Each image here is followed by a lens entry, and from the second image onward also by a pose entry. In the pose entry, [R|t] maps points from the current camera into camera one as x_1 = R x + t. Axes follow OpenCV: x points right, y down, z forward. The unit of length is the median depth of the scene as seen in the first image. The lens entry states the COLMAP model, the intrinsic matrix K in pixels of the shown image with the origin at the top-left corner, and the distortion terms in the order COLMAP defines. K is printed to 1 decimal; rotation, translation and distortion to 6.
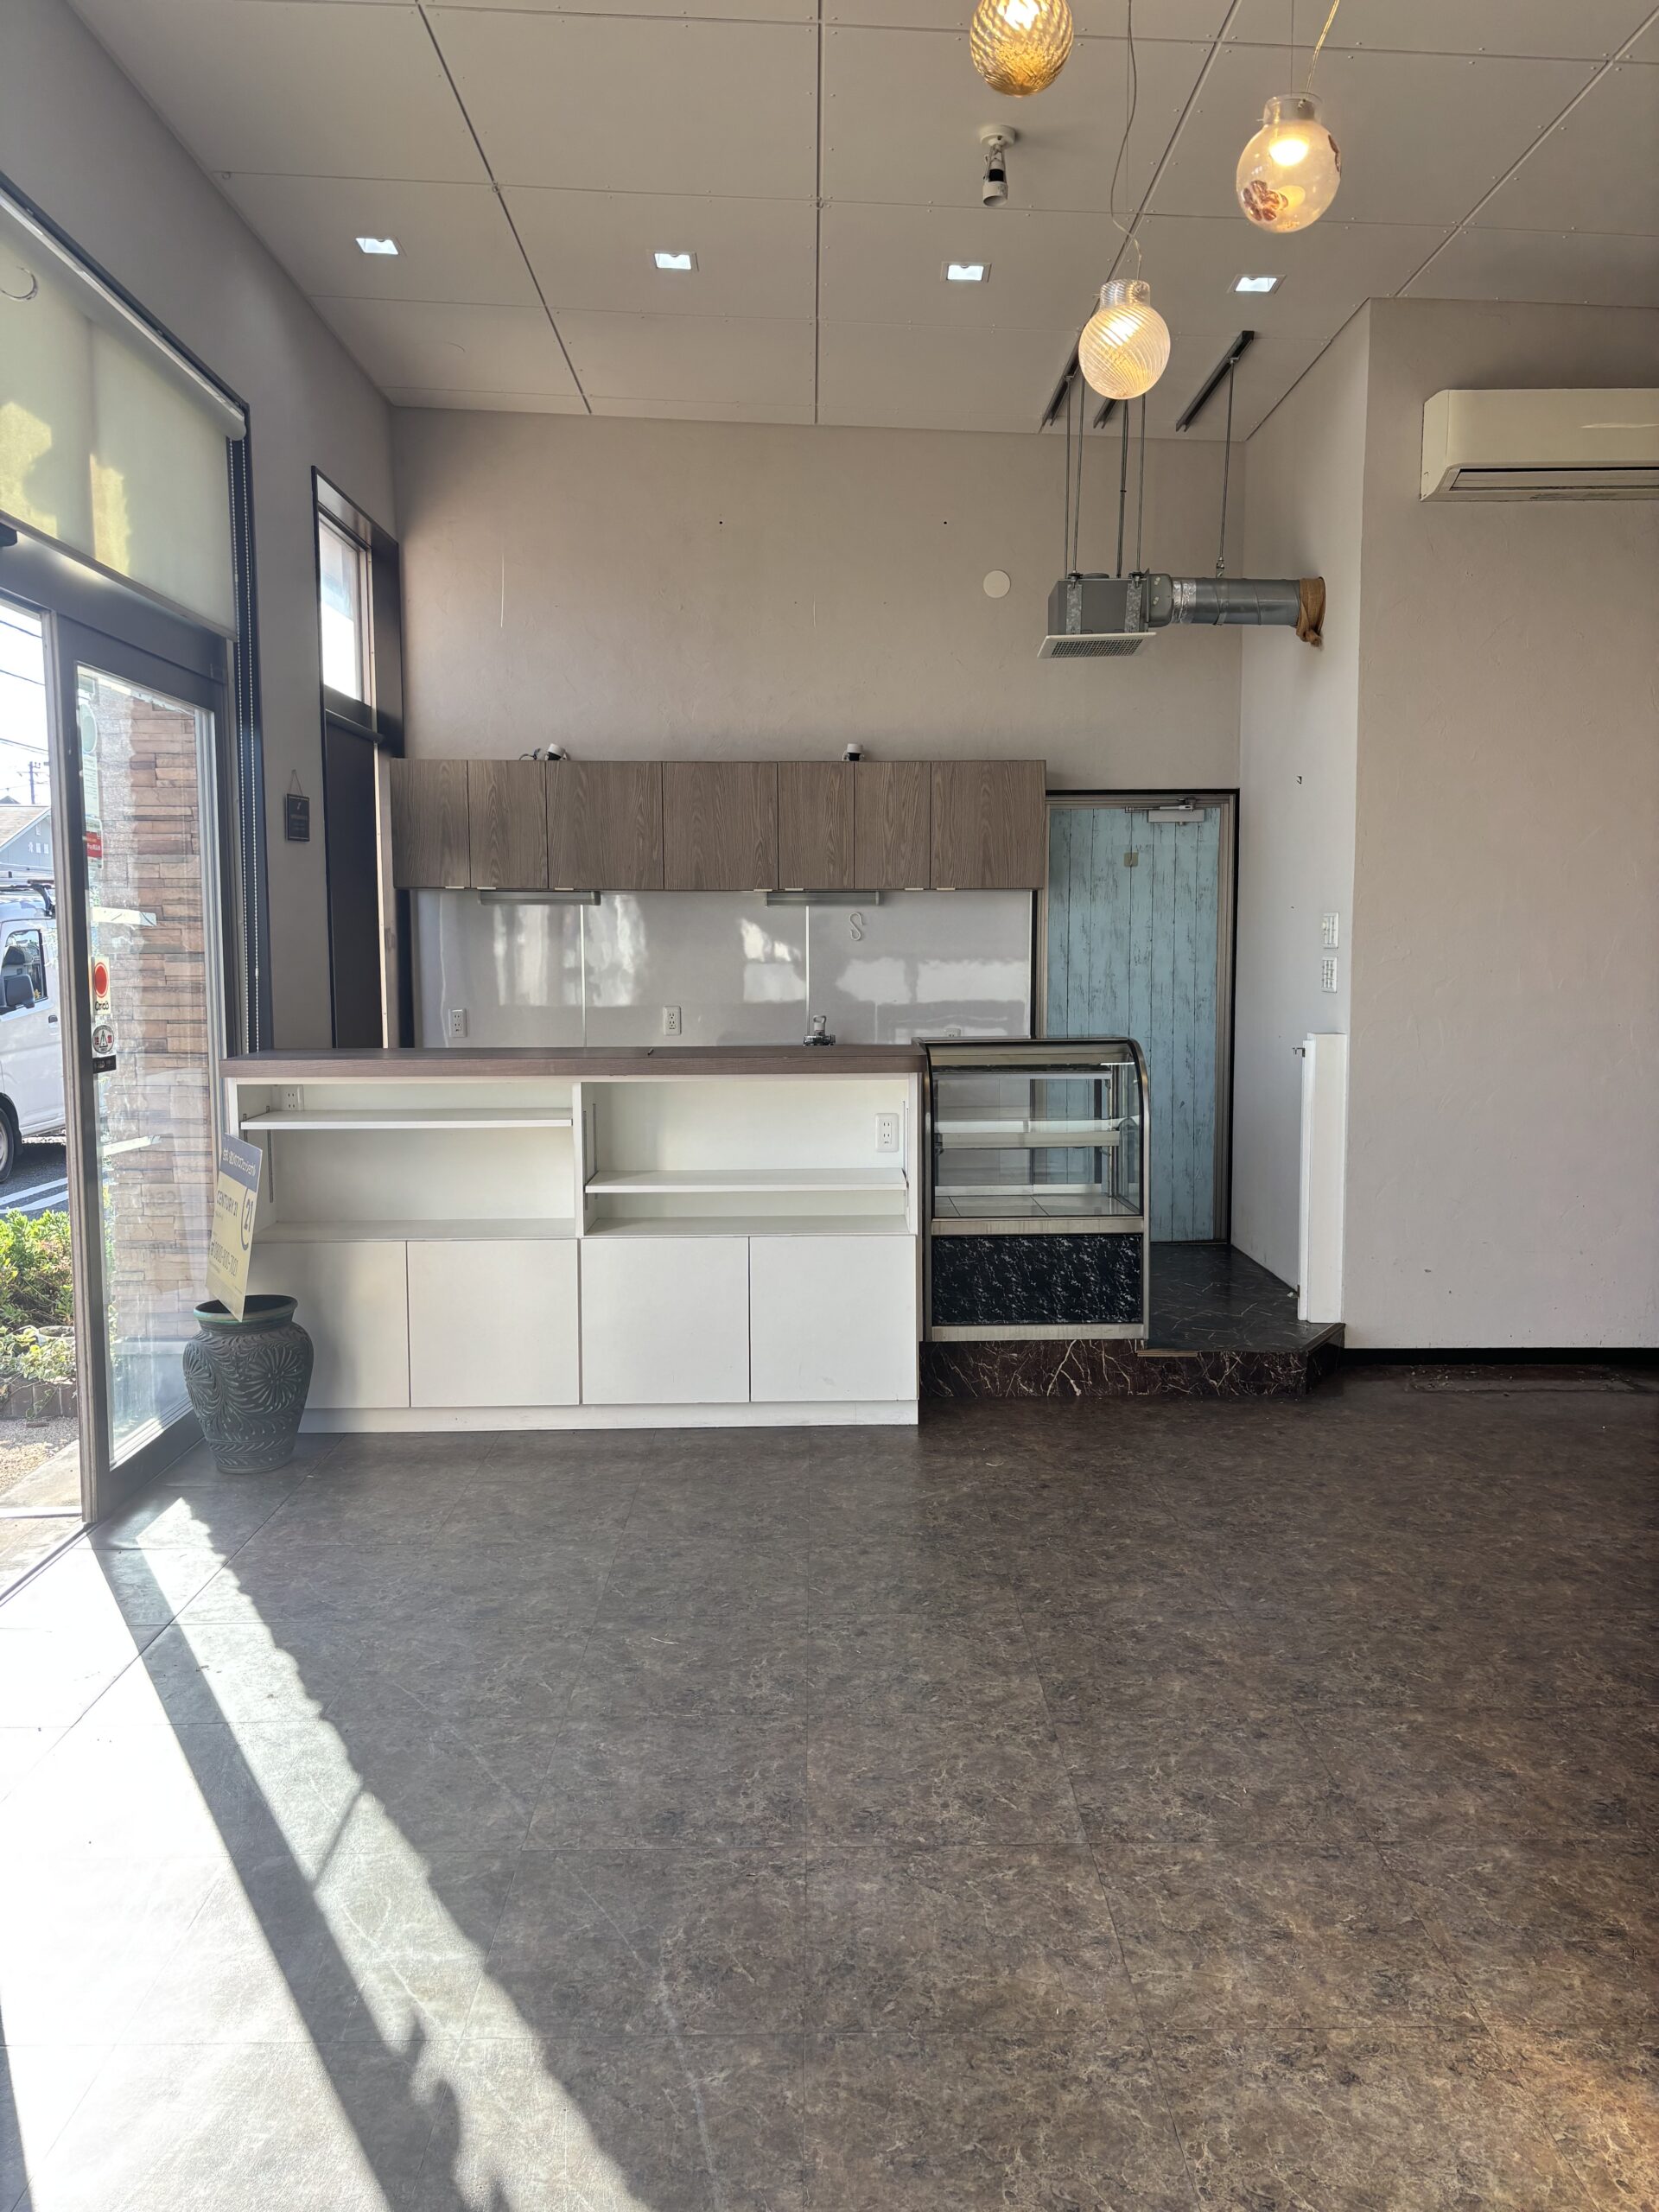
lens RADIAL K [[1650.5, 0, 833.1], [0, 1650.5, 1107.4], [0, 0, 1]] dist [0.063666, -0.066589]
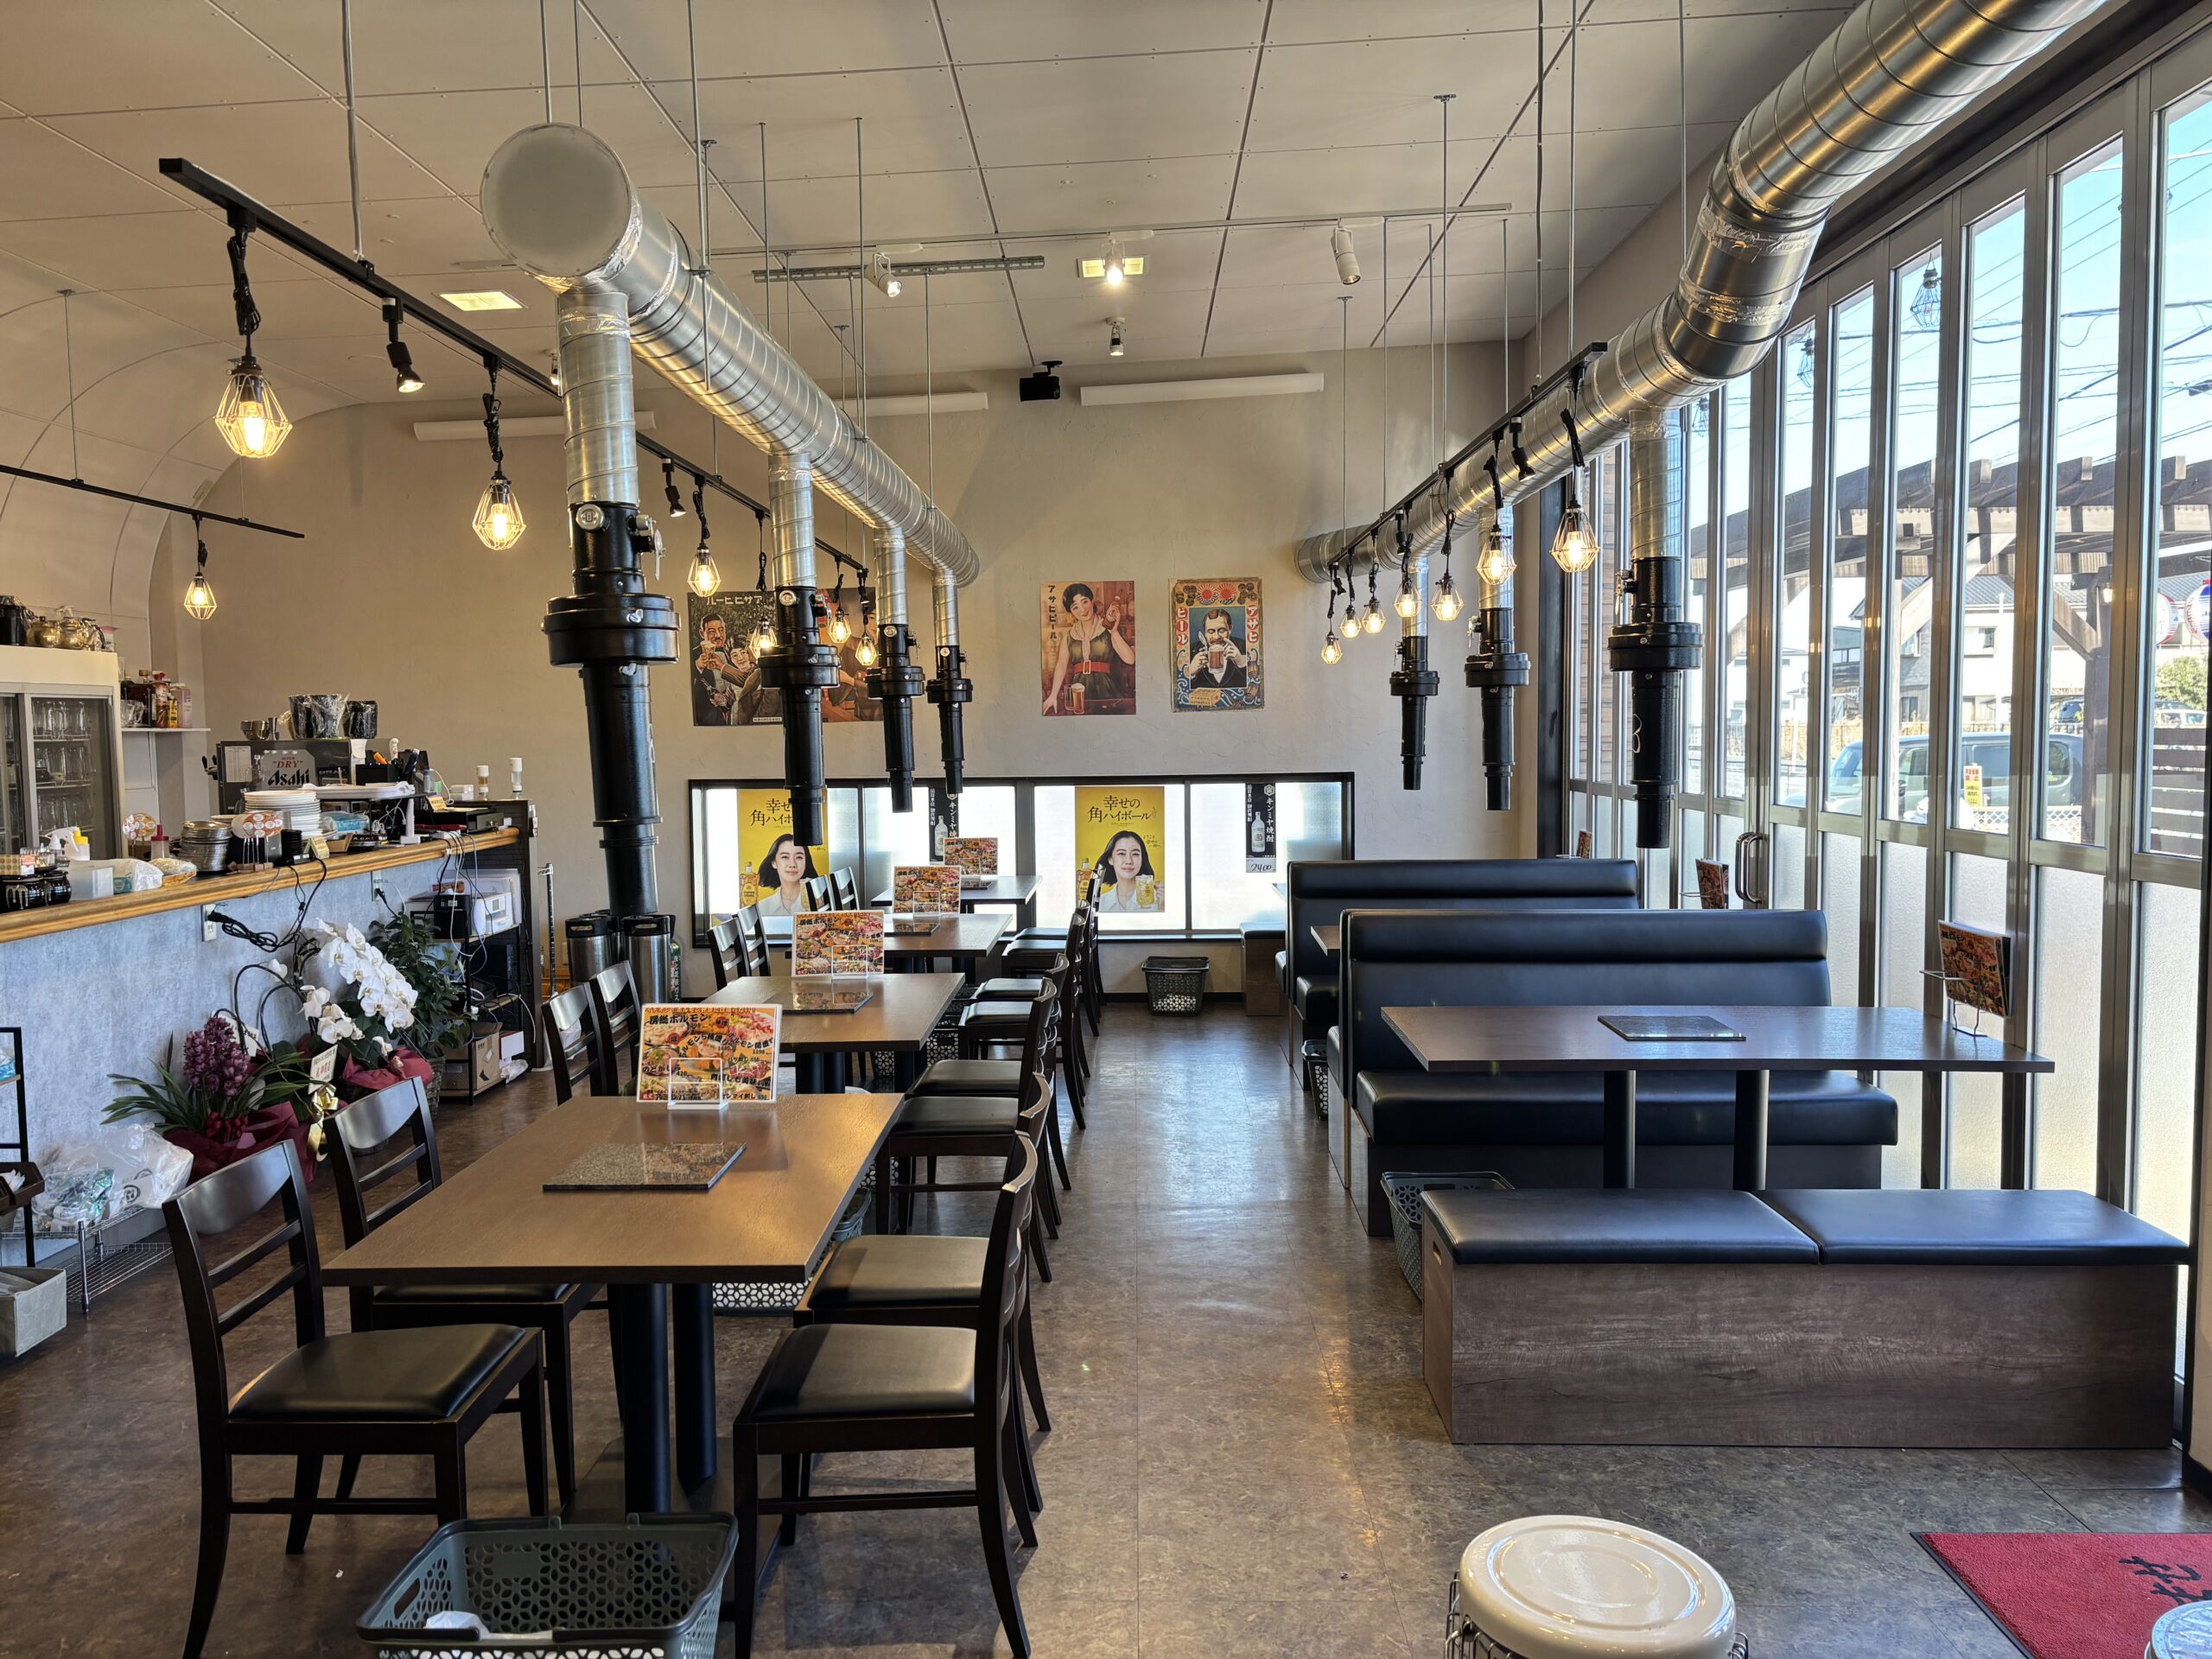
lens RADIAL K [[1650.5, 0, 1092.2], [0, 1650.5, 830.8], [0, 0, 1]] dist [0.063666, -0.066589]
pose [[-0.999148, 0.018397, 0.036945, 0.111420], [0.024226, 0.986143, 0.164121, -0.236757], [-0.033413, 0.164876, -0.985748, 1.999209]]
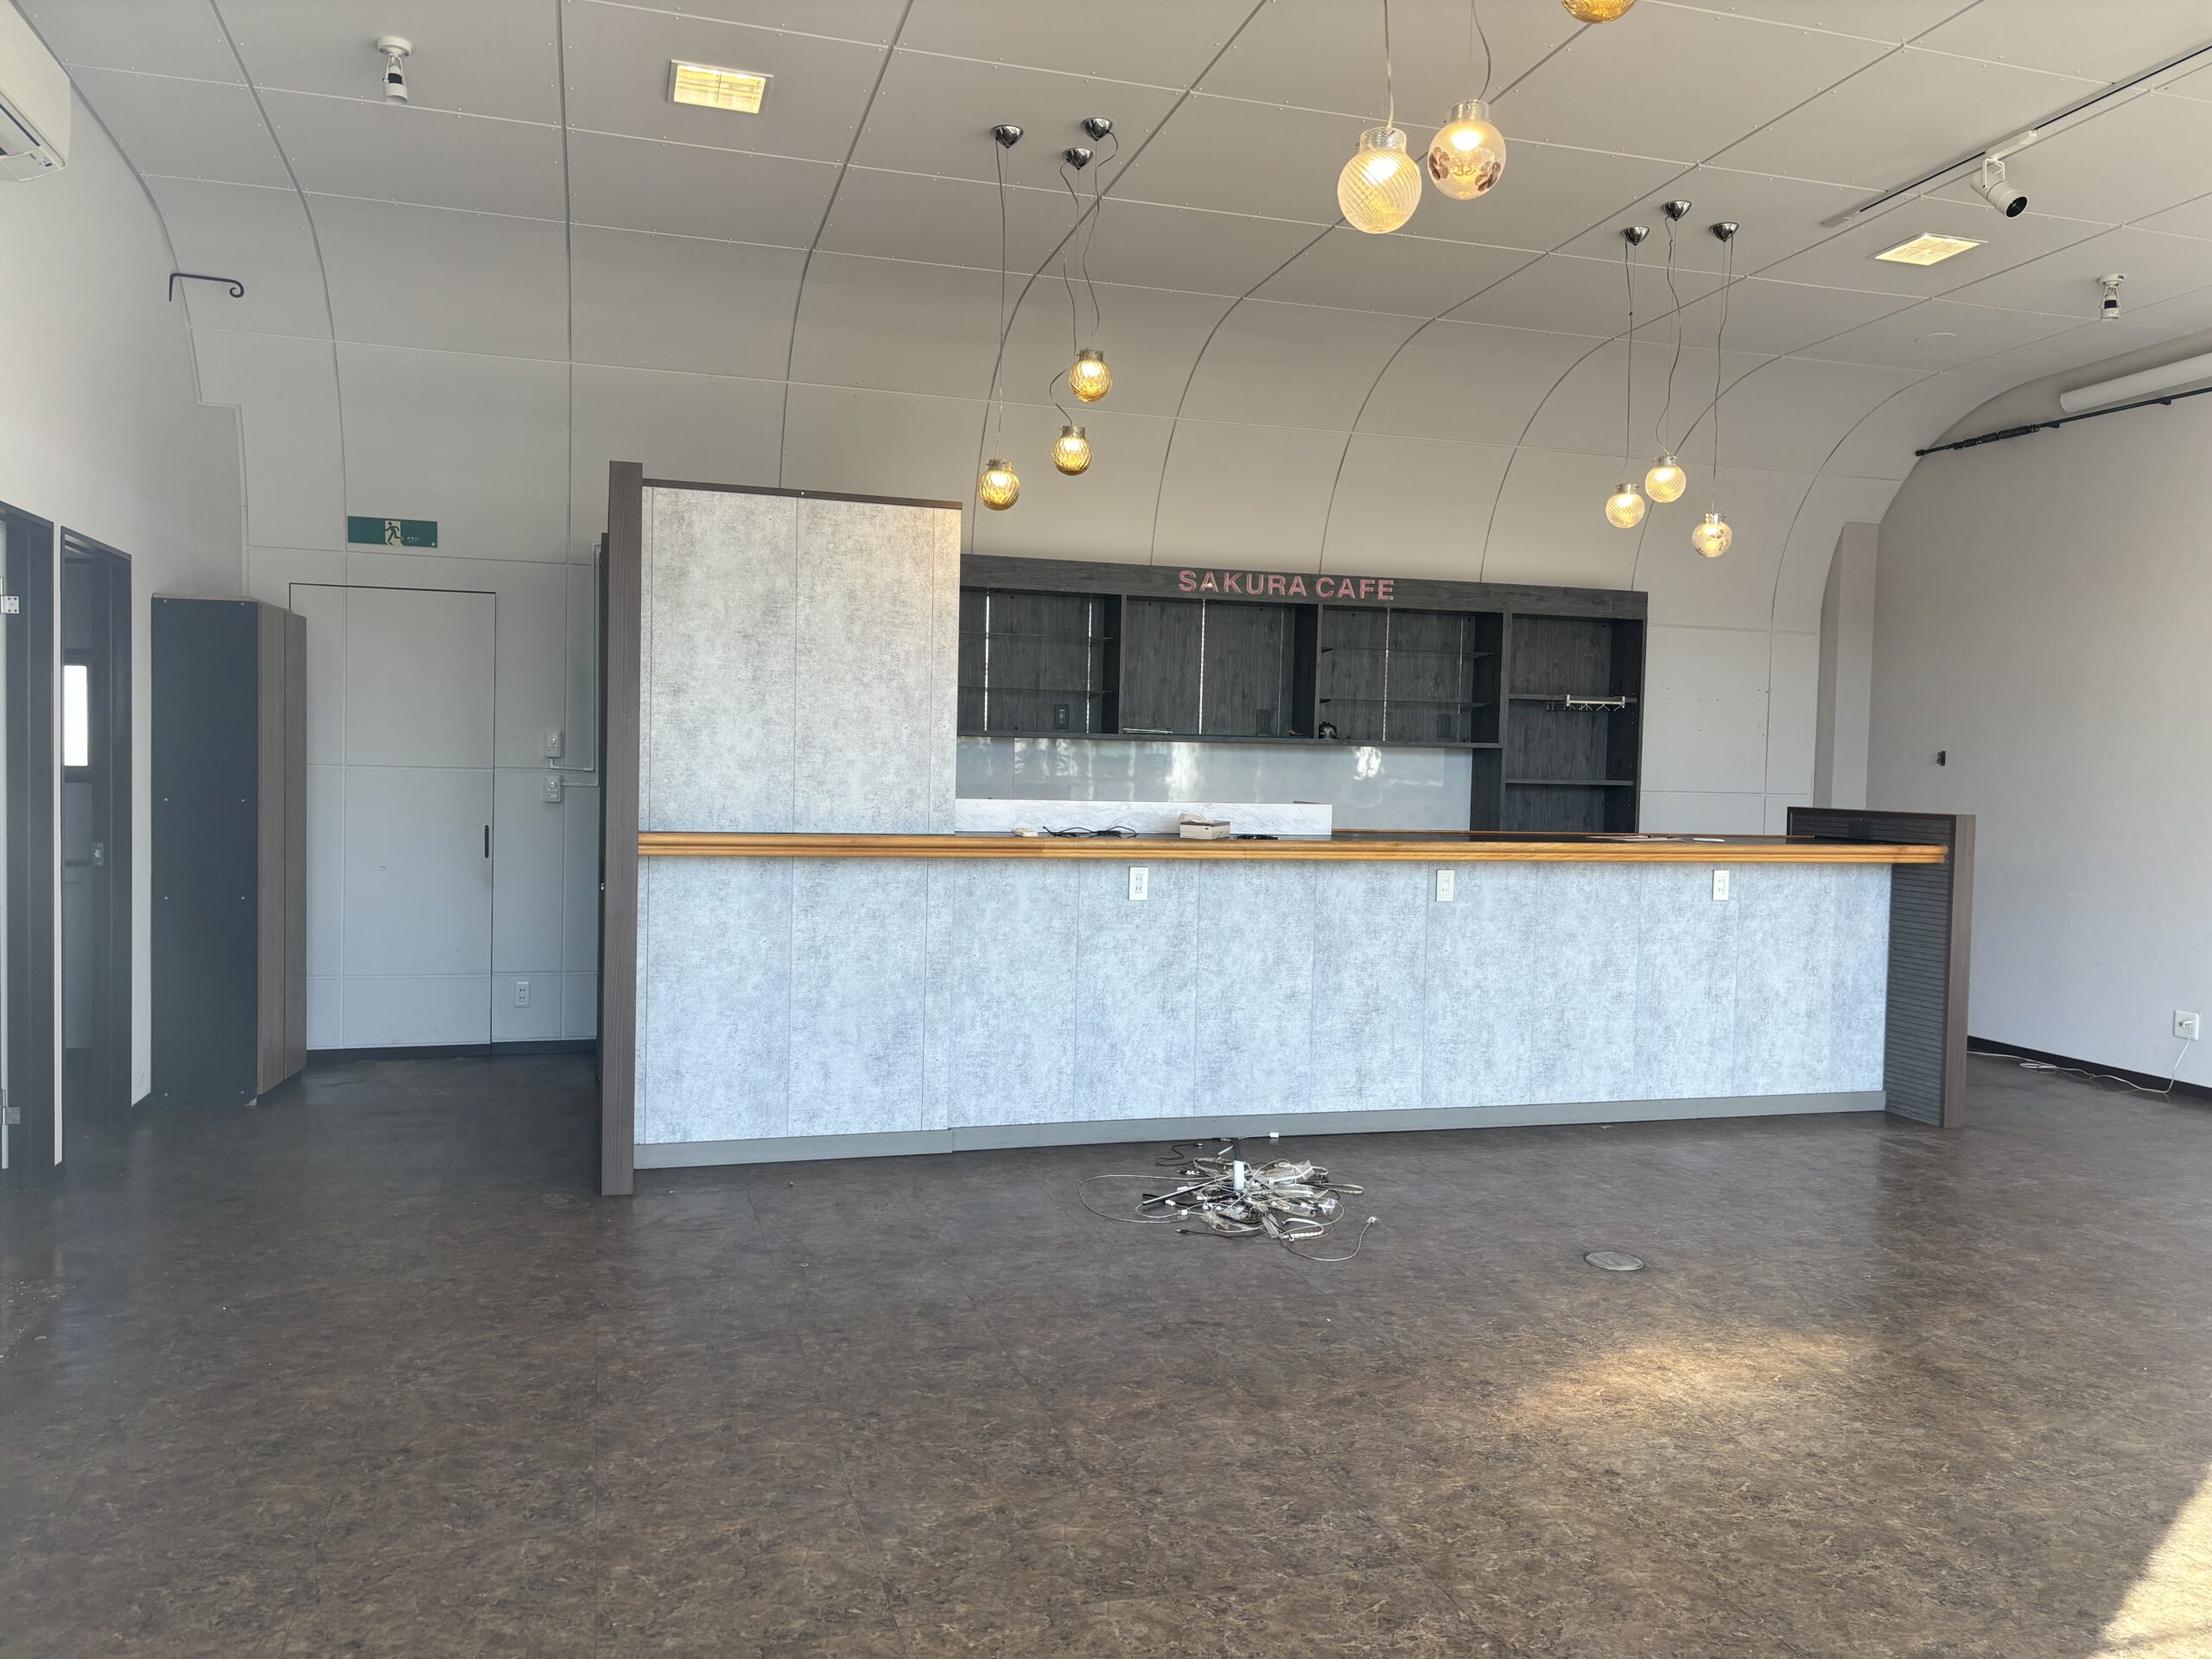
lens RADIAL K [[1650.5, 0, 1114.9], [0, 1650.5, 827.5], [0, 0, 1]] dist [0.063666, -0.066589]
pose [[-0.282807, -0.039293, 0.958372, -0.692348], [0.074337, 0.995258, 0.062741, -0.098926], [-0.956292, 0.088986, -0.278545, 1.235309]]
